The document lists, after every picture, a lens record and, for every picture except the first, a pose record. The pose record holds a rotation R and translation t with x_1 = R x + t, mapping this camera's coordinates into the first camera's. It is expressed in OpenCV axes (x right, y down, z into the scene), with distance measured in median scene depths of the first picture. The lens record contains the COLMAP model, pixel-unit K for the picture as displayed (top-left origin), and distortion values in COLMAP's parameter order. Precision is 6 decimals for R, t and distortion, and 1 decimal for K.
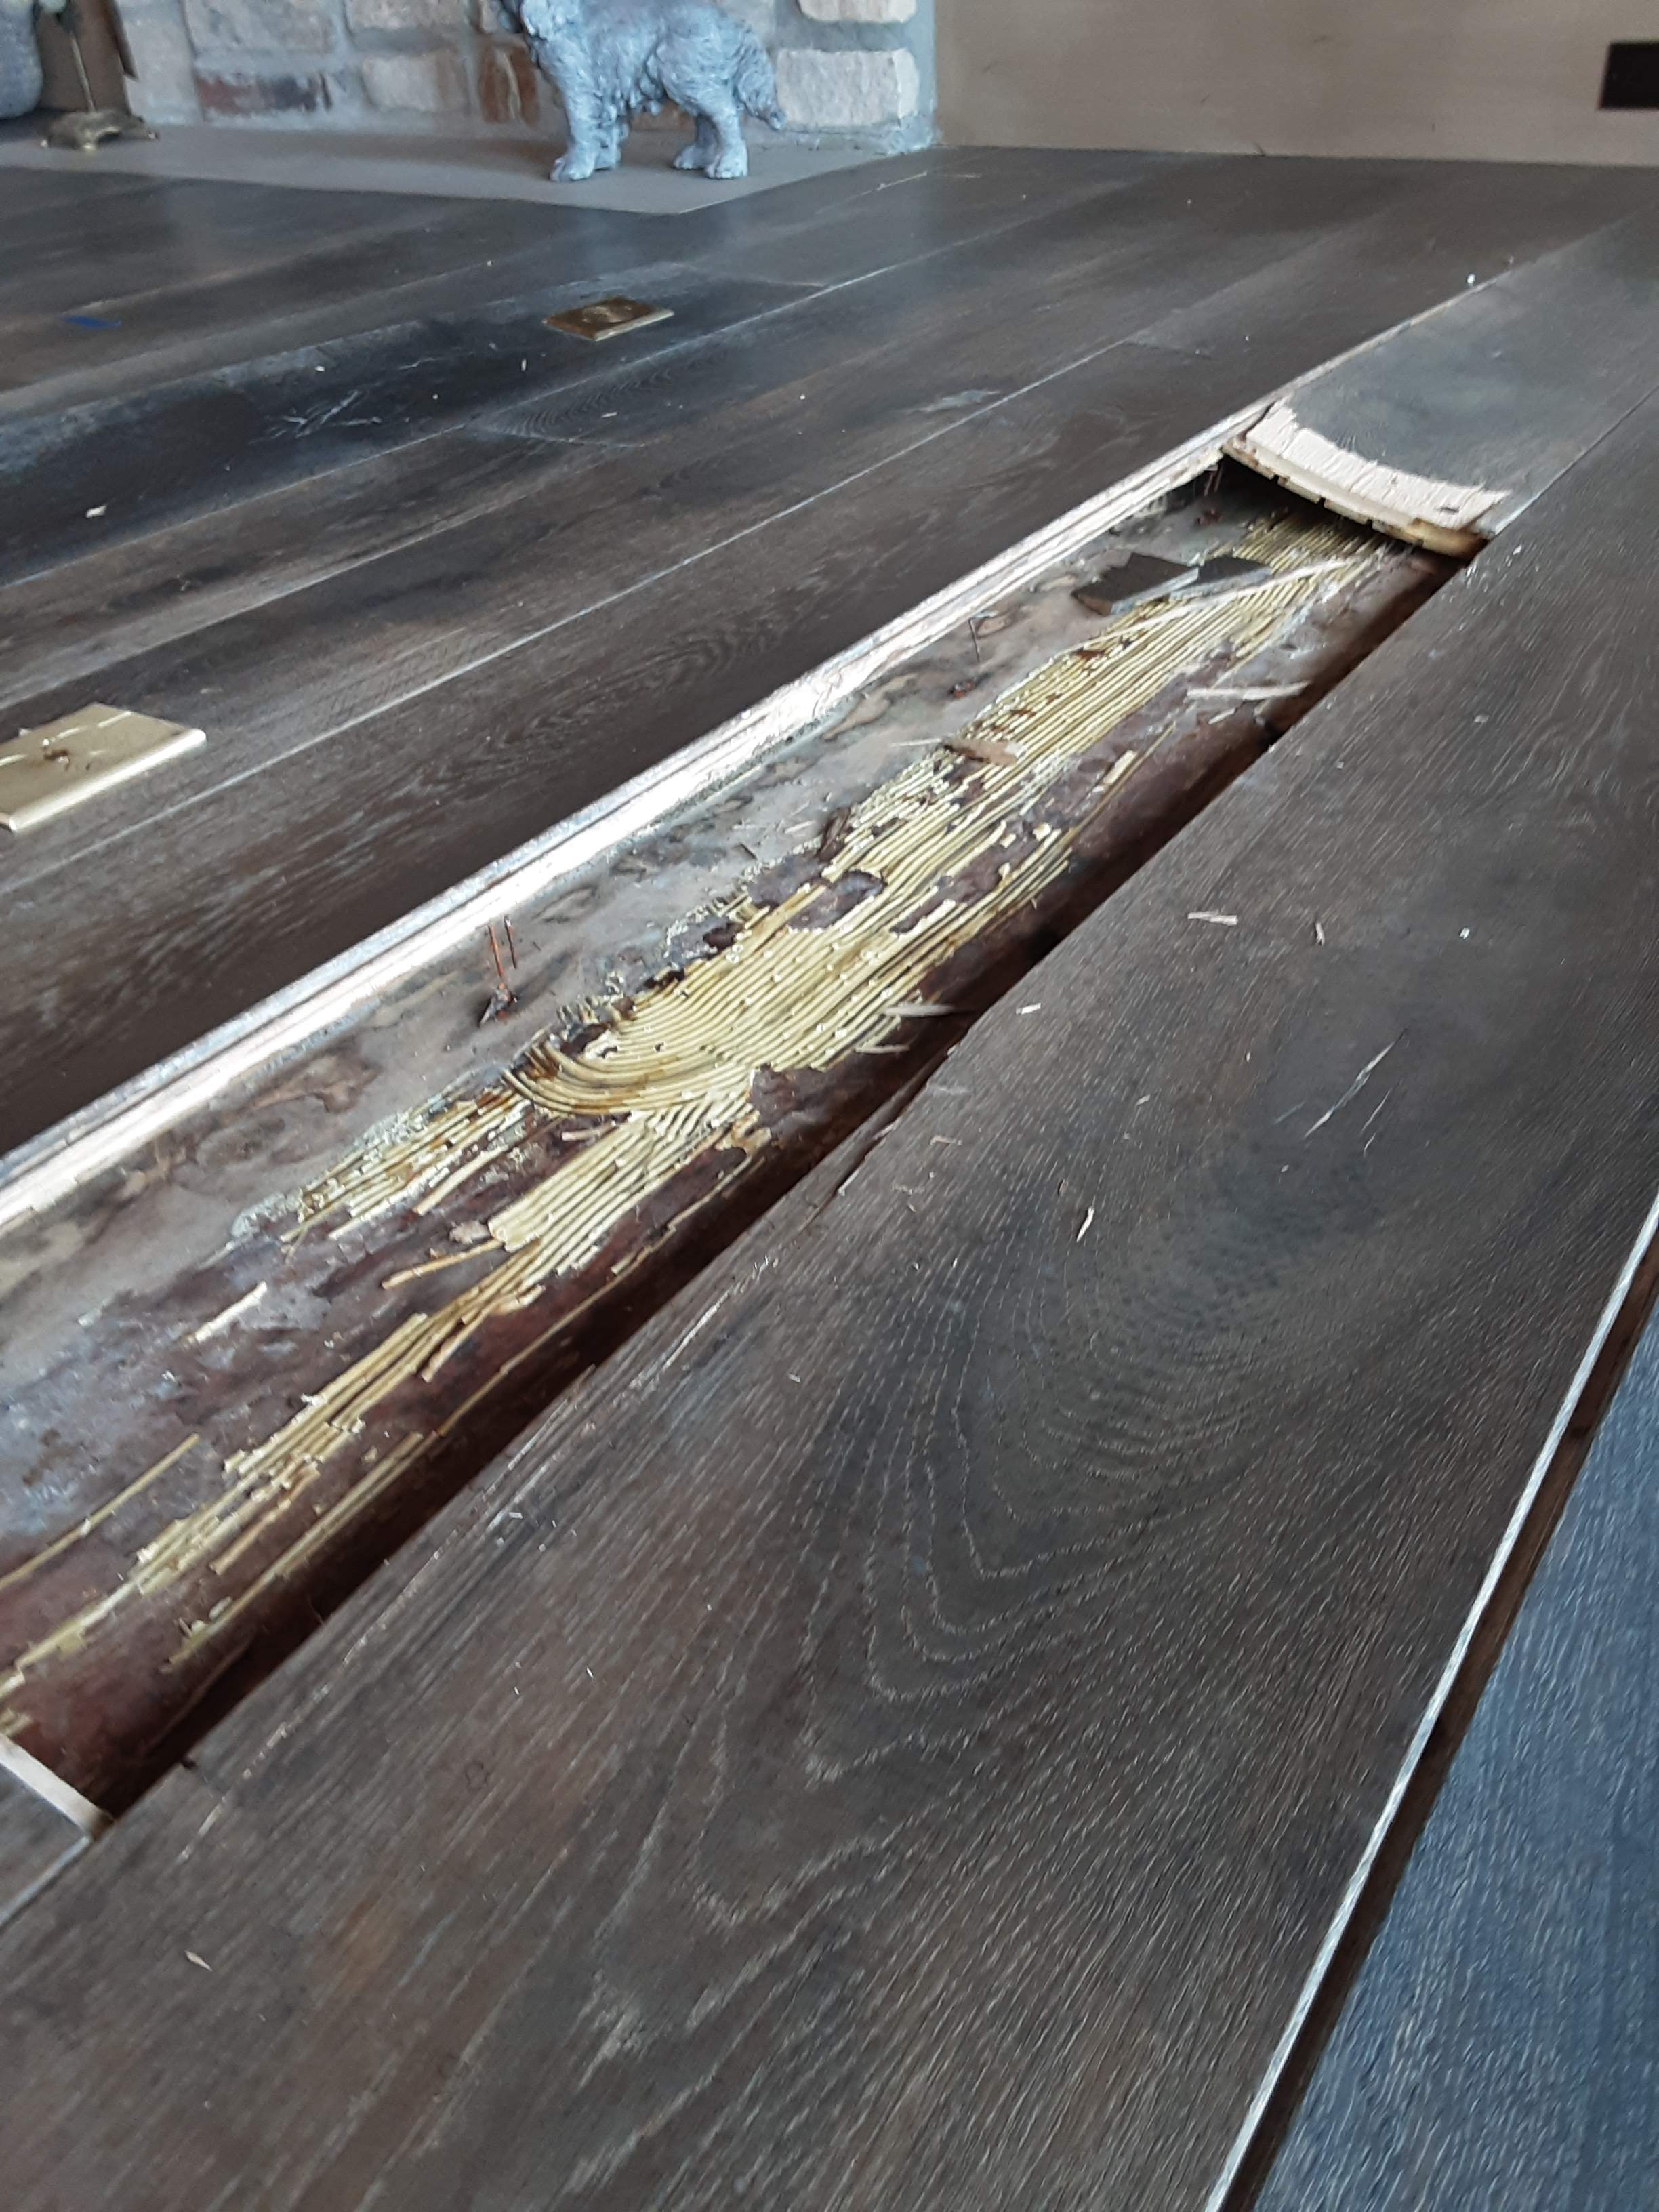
lens RADIAL K [[1873.0, 0, 827.8], [0, 1873.0, 1110.8], [0, 0, 1]] dist [0.062539, -0.083412]
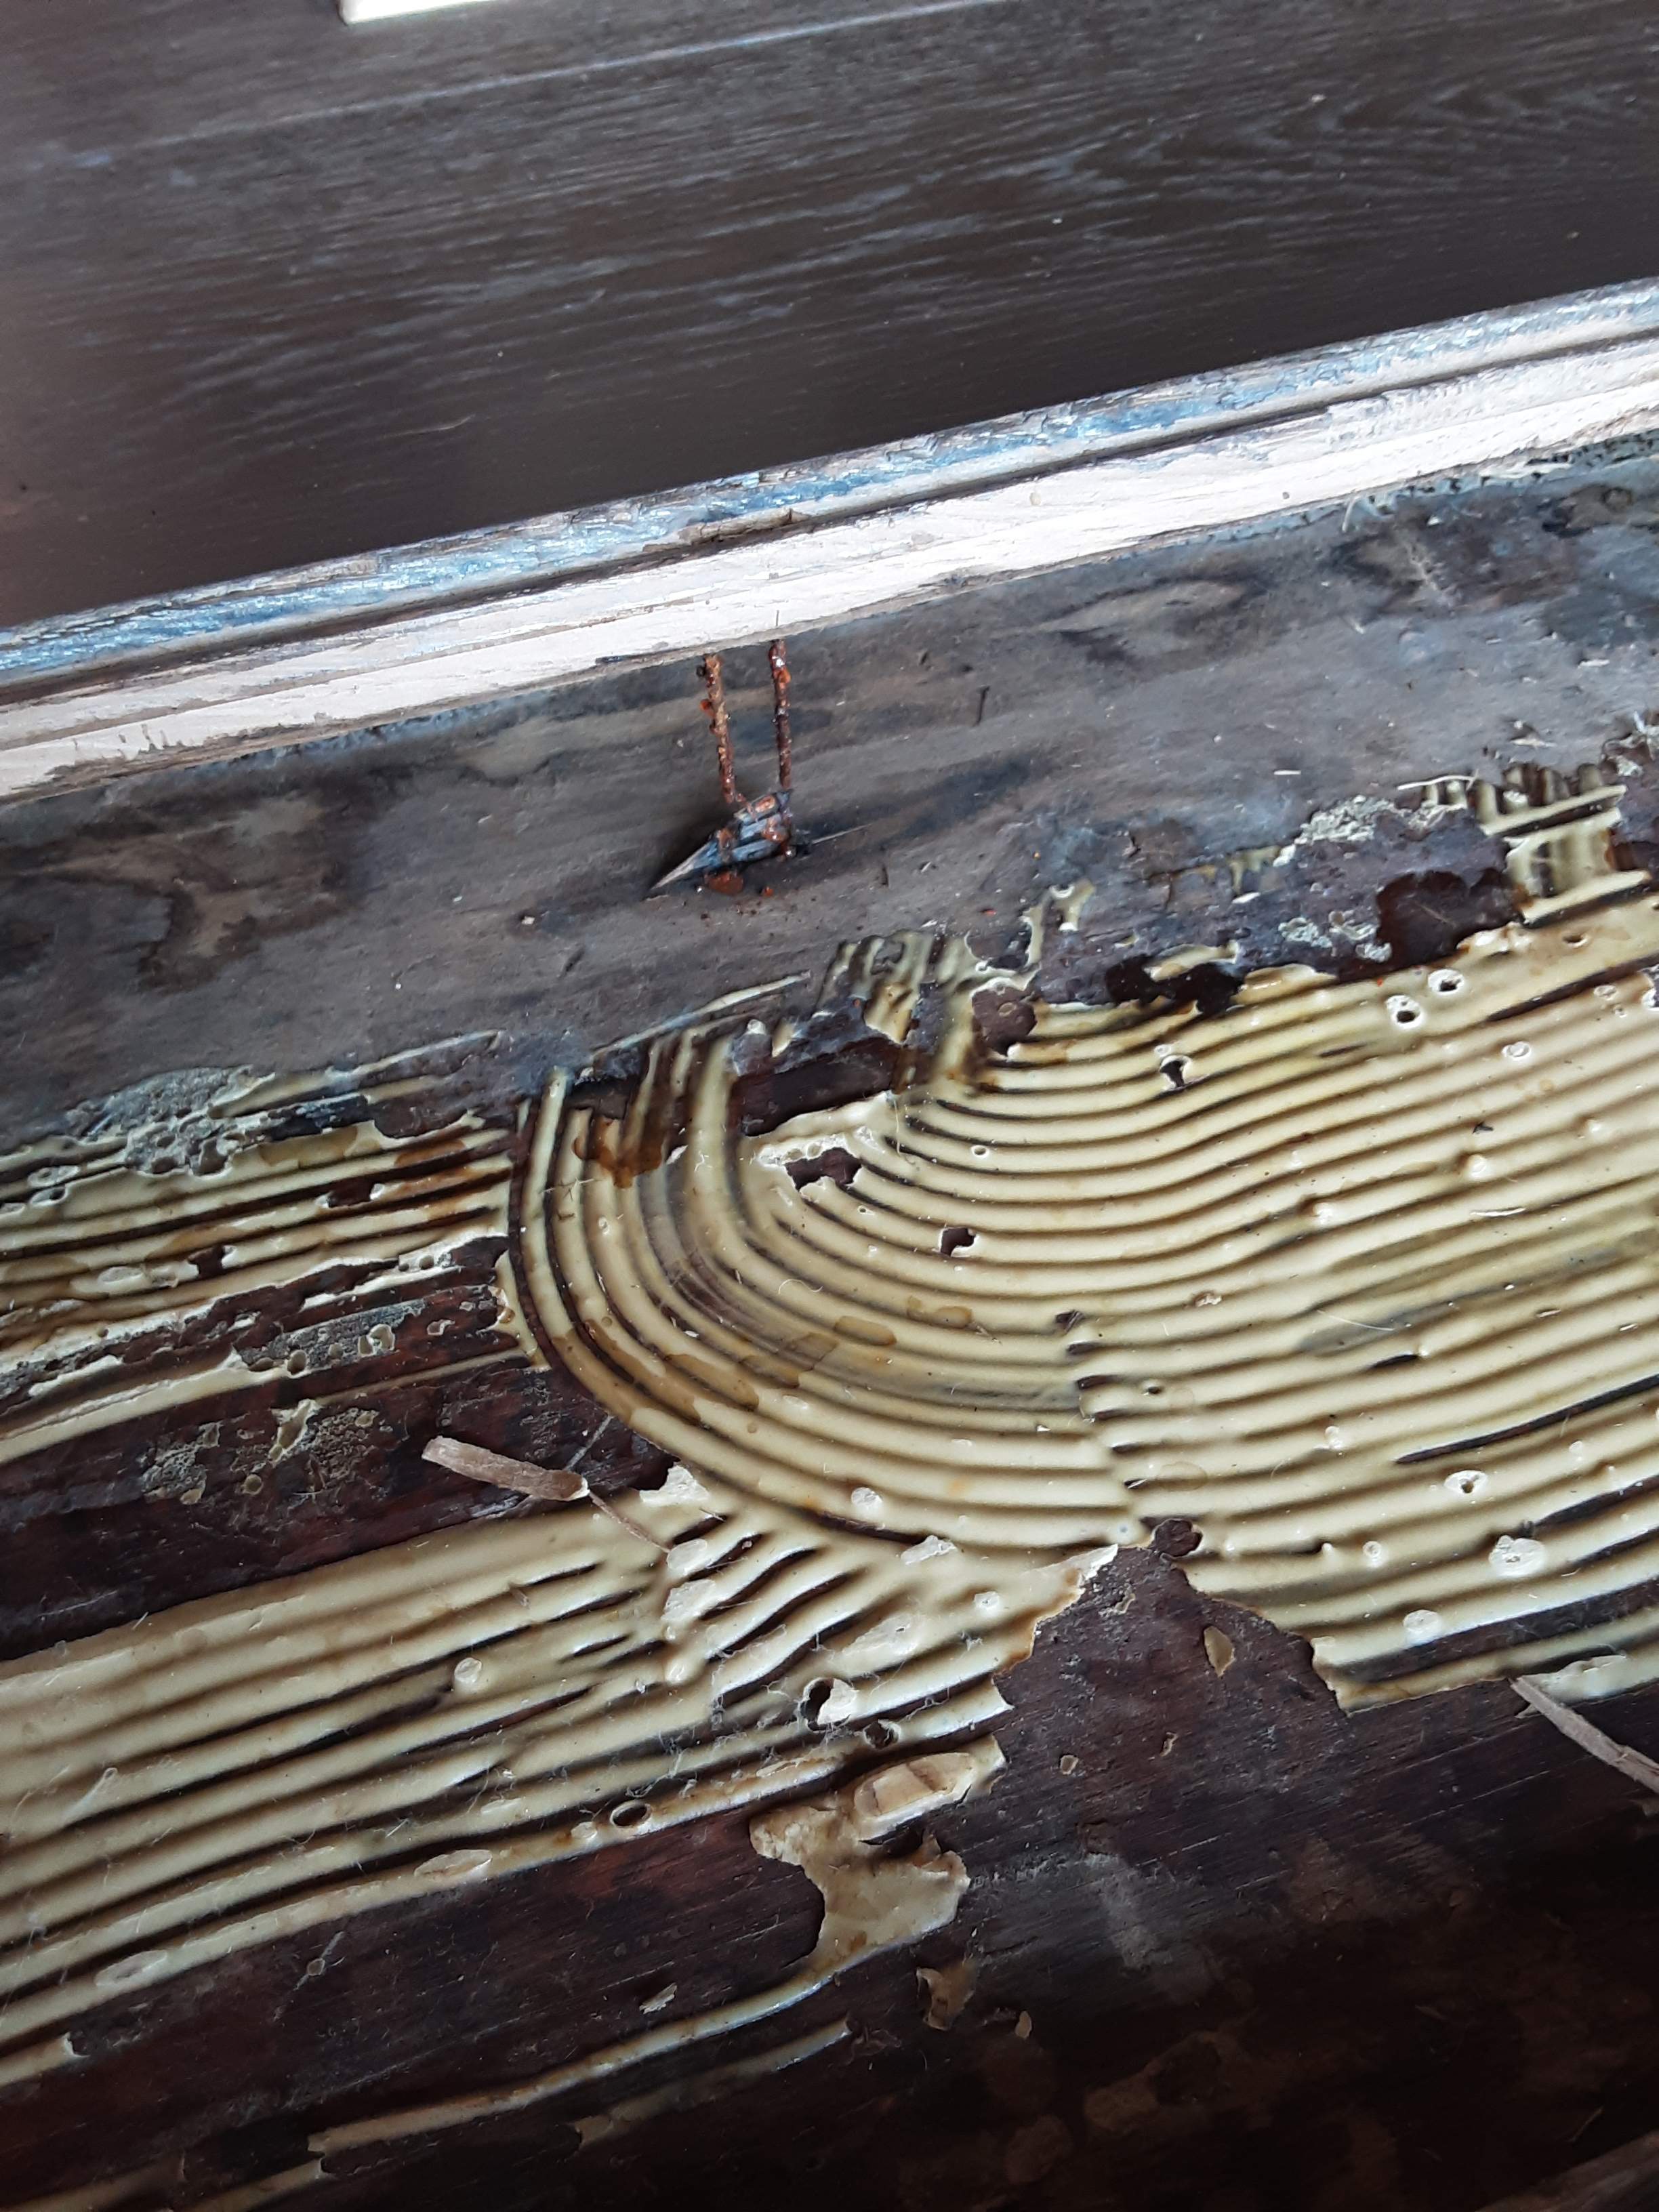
lens RADIAL K [[1873.0, 0, 829.5], [0, 1873.0, 1100.3], [0, 0, 1]] dist [0.062539, -0.083412]
pose [[0.784761, 0.486193, -0.384404, 0.001981], [-0.352036, 0.860104, 0.369176, -0.155535], [0.510119, -0.154391, 0.846134, 0.698127]]
